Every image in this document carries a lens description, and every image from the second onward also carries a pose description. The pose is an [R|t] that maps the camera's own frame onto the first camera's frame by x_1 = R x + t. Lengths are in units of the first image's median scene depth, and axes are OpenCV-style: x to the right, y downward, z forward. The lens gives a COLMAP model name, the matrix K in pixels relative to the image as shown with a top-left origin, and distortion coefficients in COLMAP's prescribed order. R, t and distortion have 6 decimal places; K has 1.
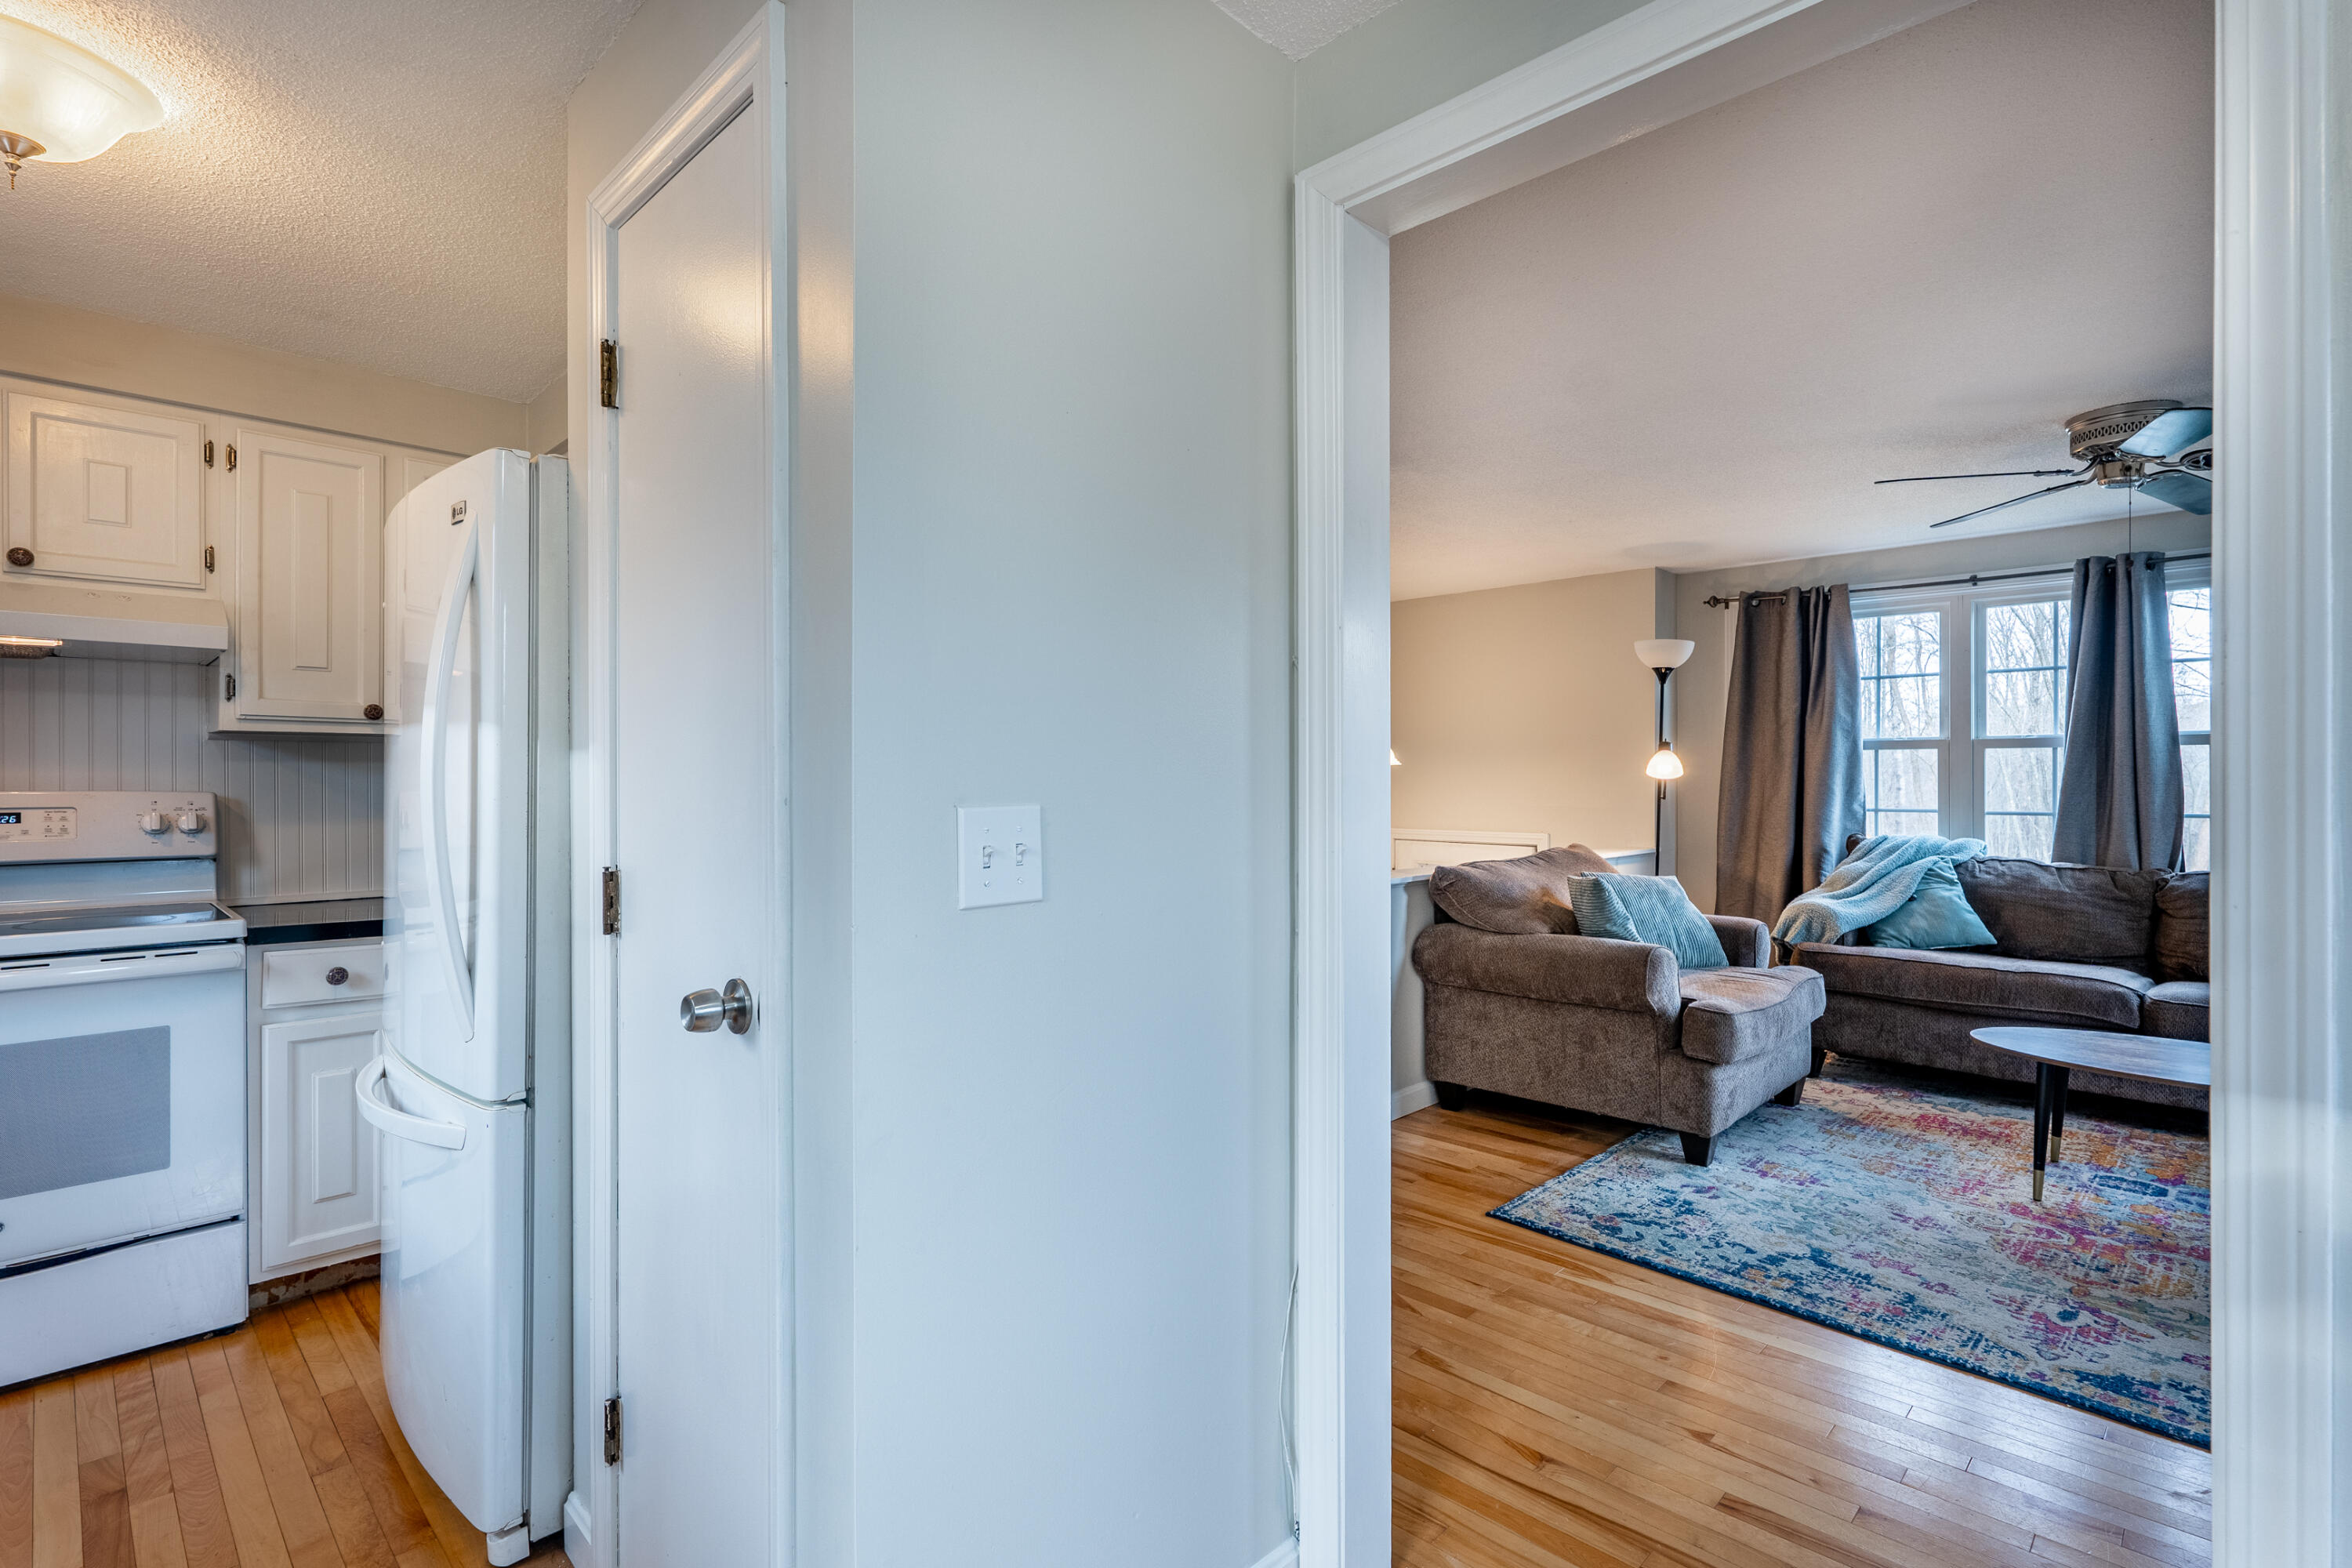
lens RADIAL K [[1106.7, 0, 1175.2], [0, 1106.7, 782.7], [0, 0, 1]] dist [0.003716, -0.001432]
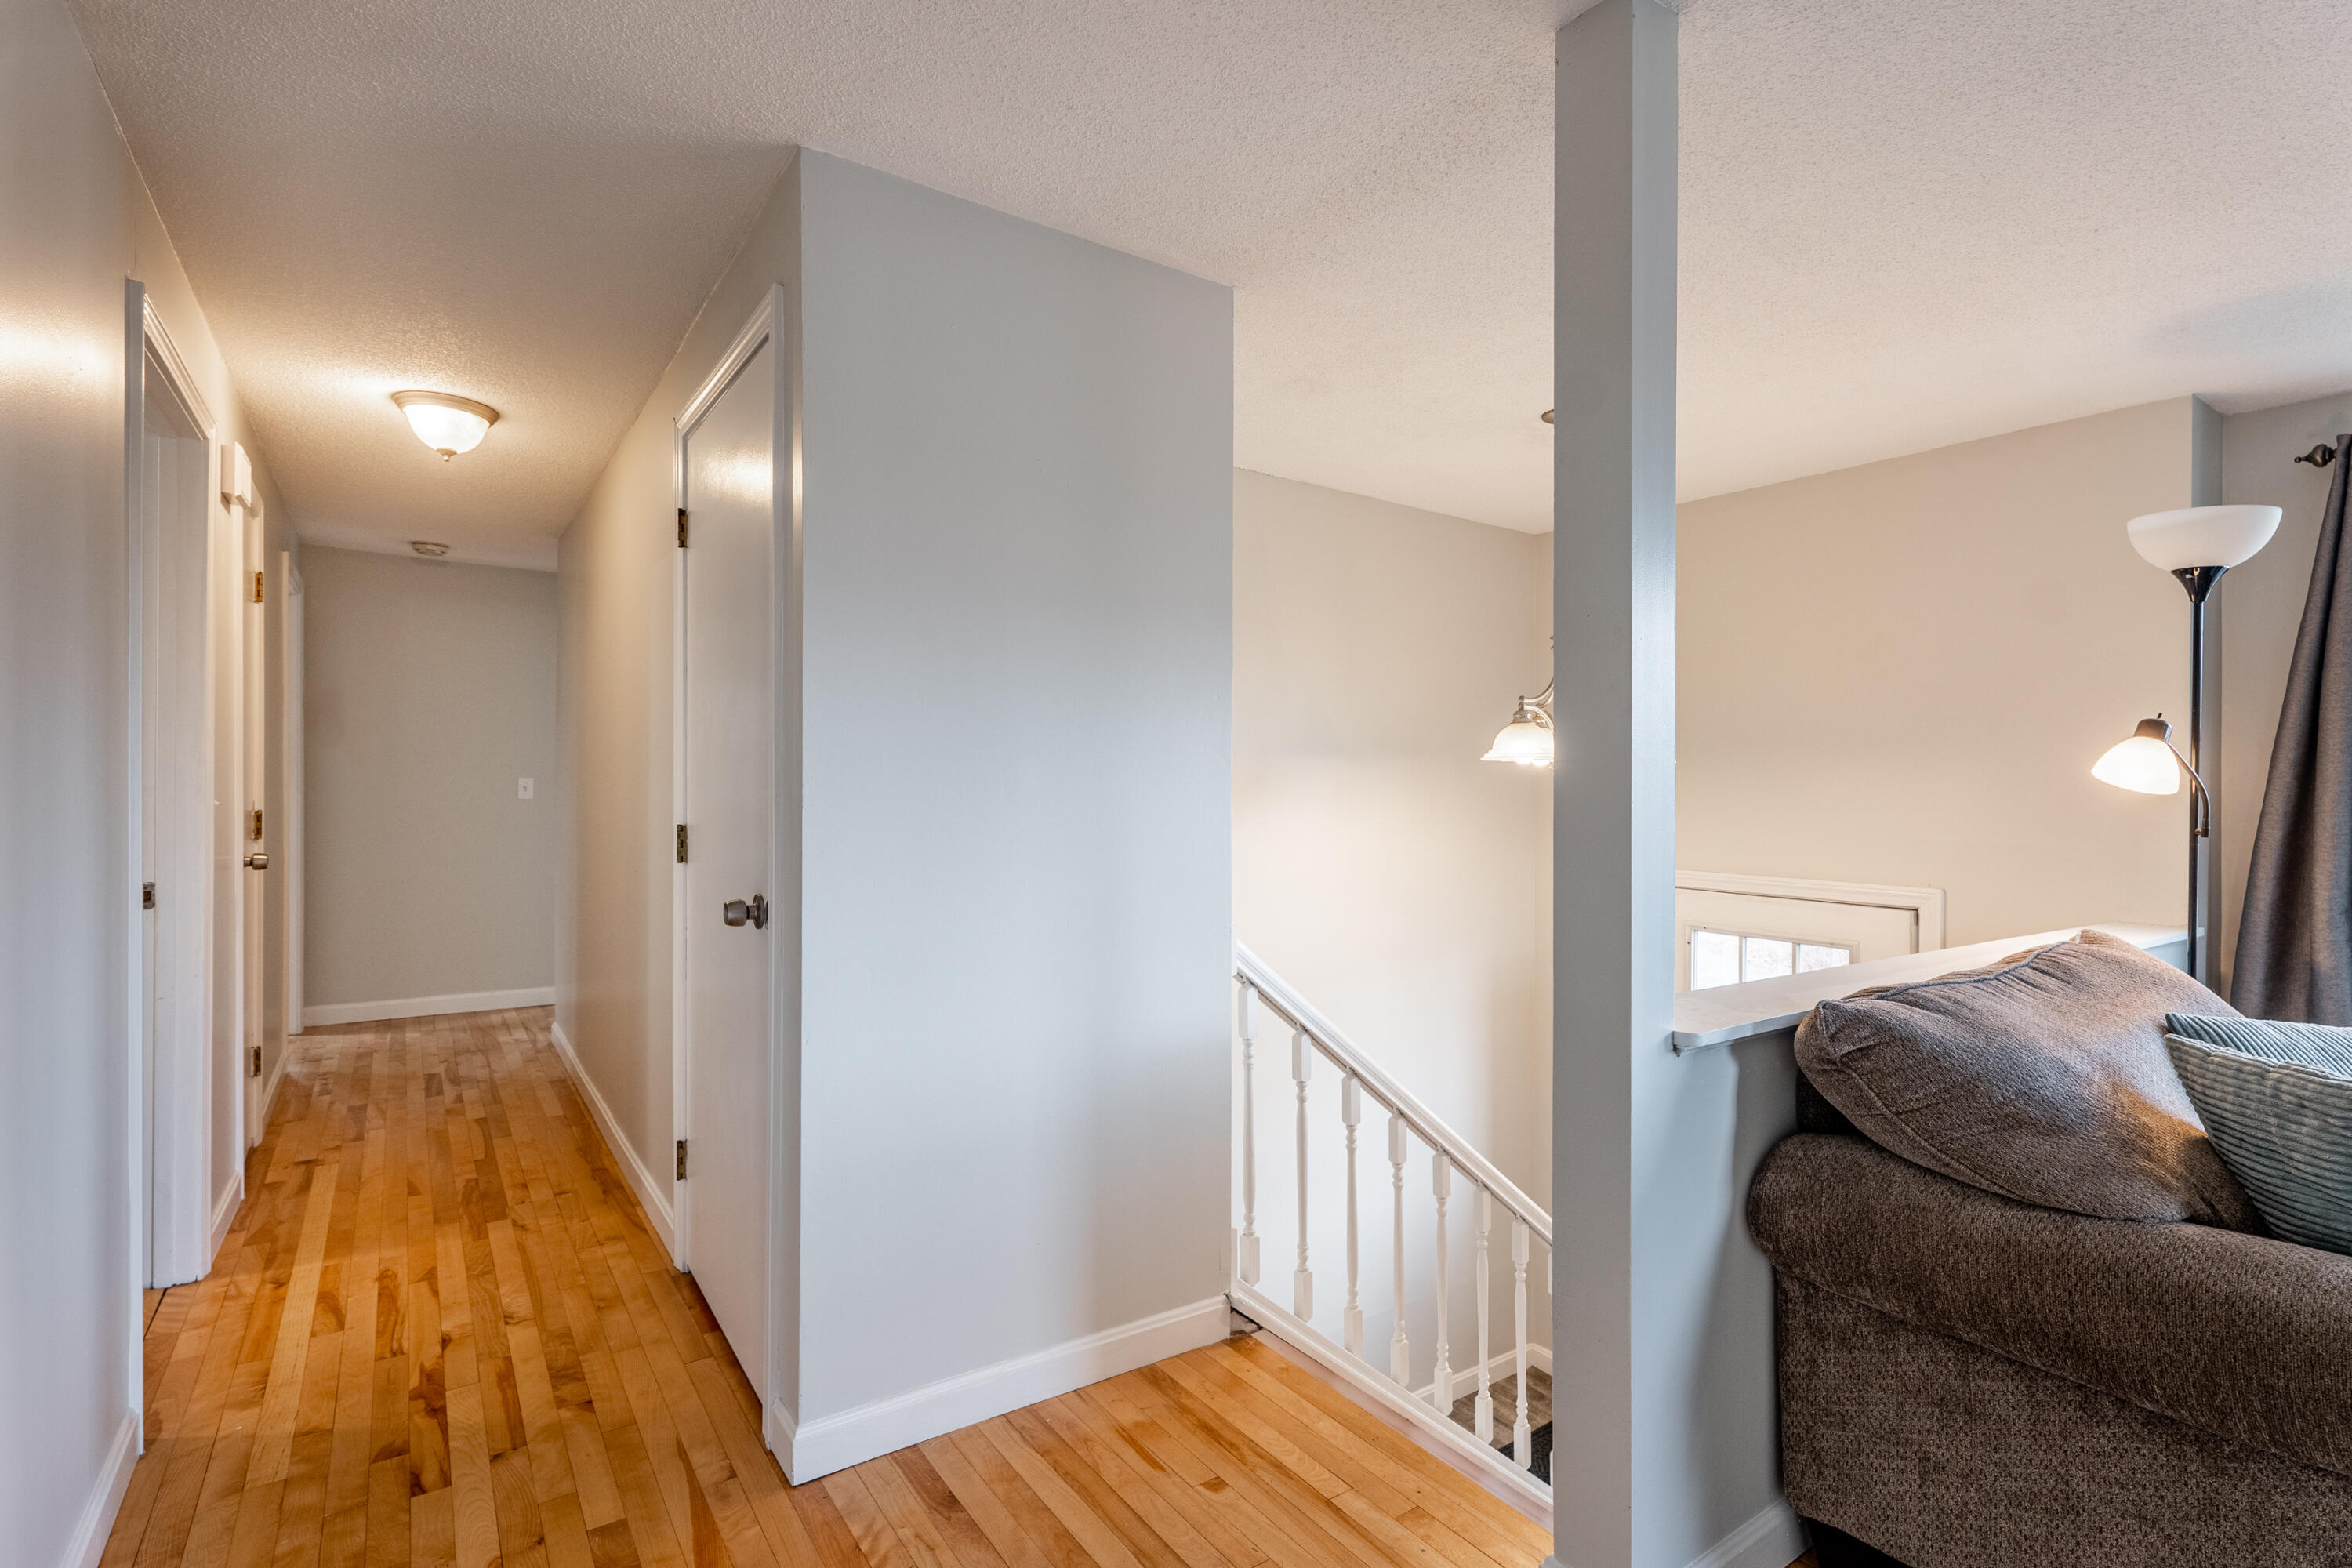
lens RADIAL K [[1106.7, 0, 1166.9], [0, 1106.7, 783.9], [0, 0, 1]] dist [0.003716, -0.001432]
pose [[0.982122, 0.010963, -0.187926, 0.107521], [-0.011139, 0.999938, 0.000119, -0.003957], [0.187916, 0.001977, 0.982183, 0.790821]]
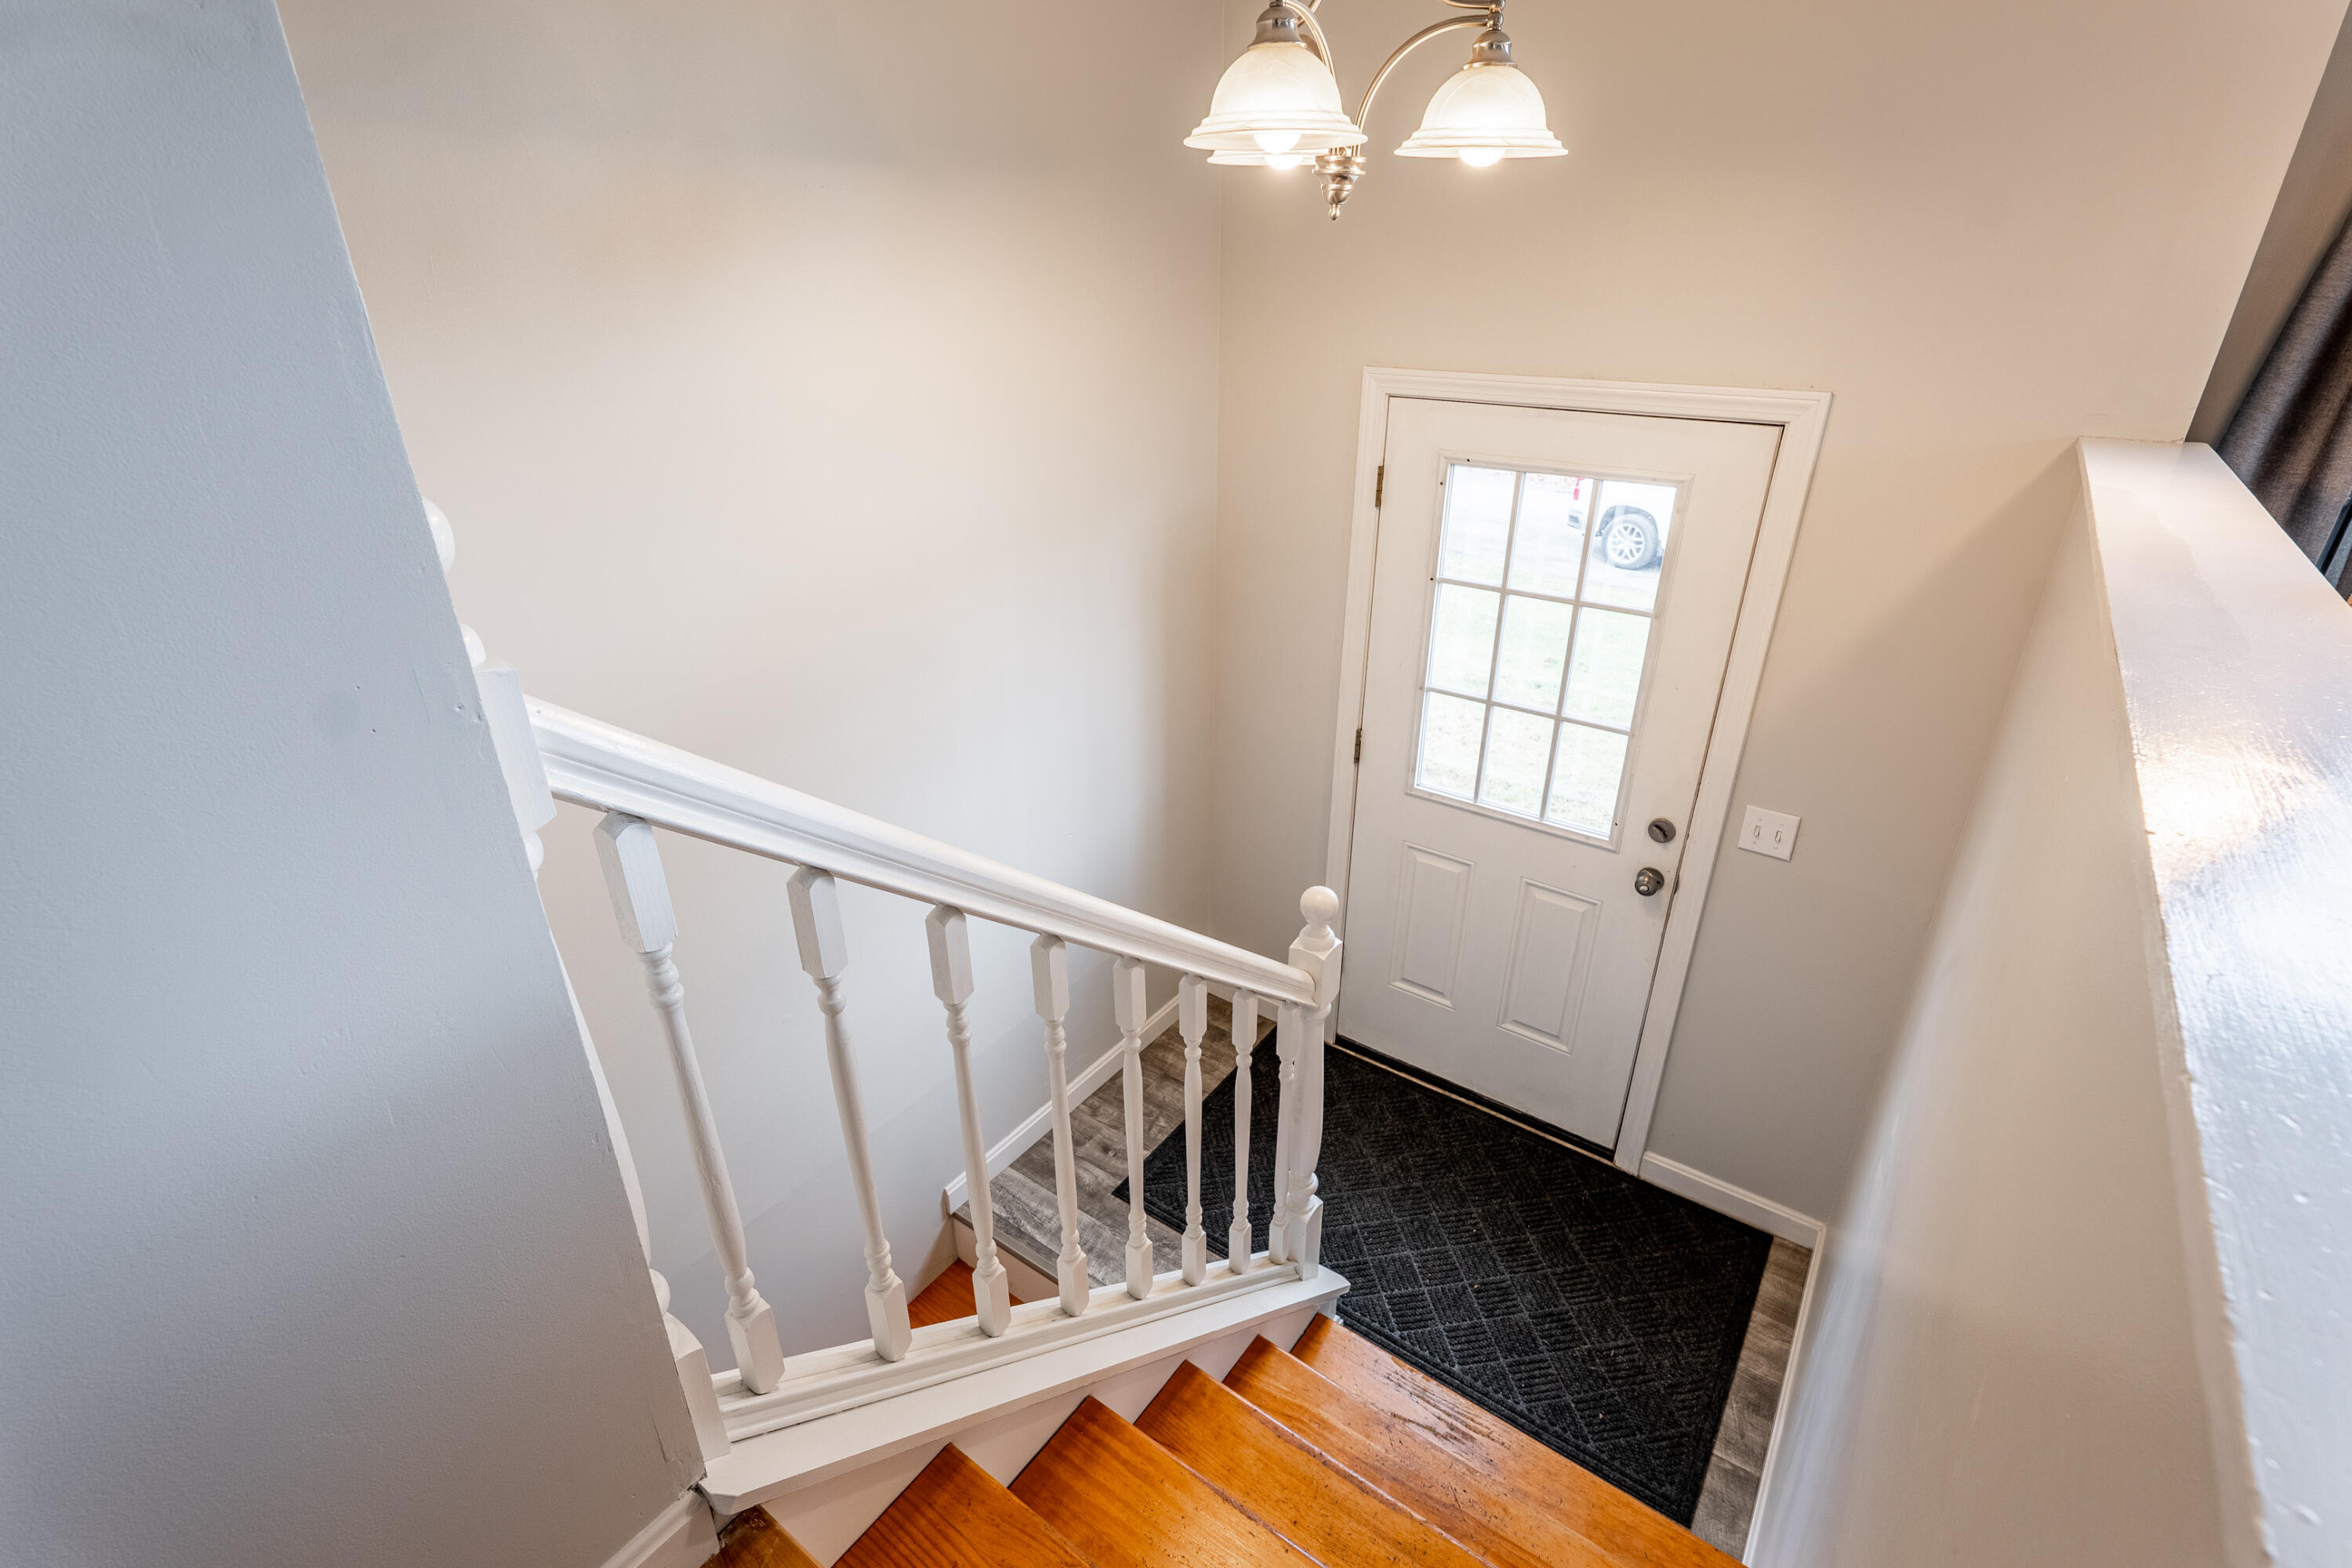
lens RADIAL K [[1106.7, 0, 1168.7], [0, 1106.7, 776.8], [0, 0, 1]] dist [0.003716, -0.001432]
pose [[0.988555, -0.063114, 0.137022, 0.118274], [-0.001896, 0.903012, 0.429611, 0.010302], [-0.150847, -0.424954, 0.892558, 1.392304]]
